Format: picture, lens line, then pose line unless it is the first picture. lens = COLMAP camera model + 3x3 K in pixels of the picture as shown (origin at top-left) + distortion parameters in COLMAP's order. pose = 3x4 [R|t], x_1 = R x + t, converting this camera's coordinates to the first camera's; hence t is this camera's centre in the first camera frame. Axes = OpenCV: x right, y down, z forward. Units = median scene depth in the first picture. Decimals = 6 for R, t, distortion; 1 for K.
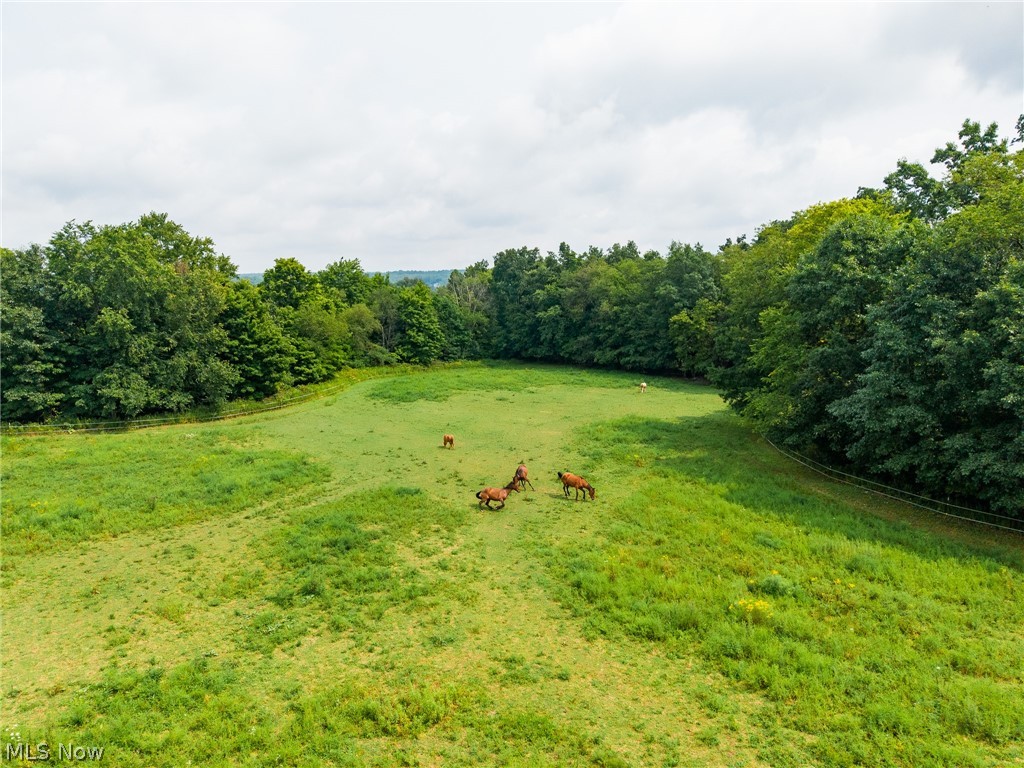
lens RADIAL K [[683.6, 0, 508.9], [0, 683.6, 382.1], [0, 0, 1]] dist [0.030485, -0.030551]
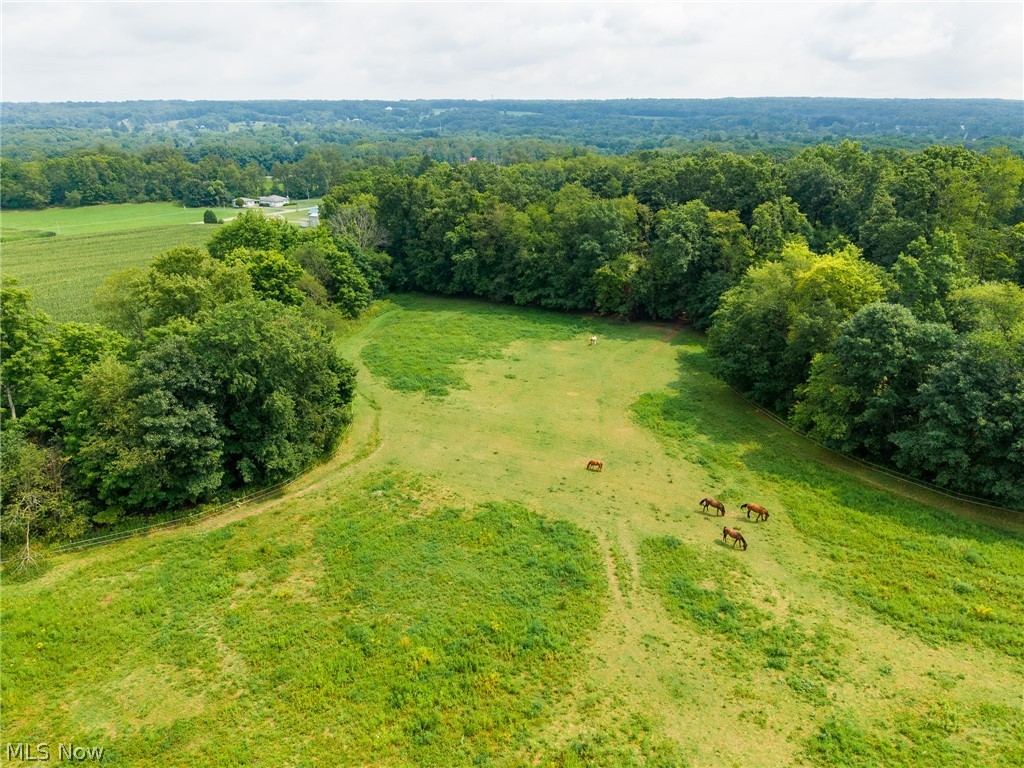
lens RADIAL K [[683.6, 0, 509.7], [0, 683.6, 382.0], [0, 0, 1]] dist [0.030485, -0.030551]
pose [[0.923243, -0.138761, 0.358285, -0.345516], [0.052764, 0.969461, 0.239501, -0.195838], [-0.380577, -0.202213, 0.902370, -0.042513]]
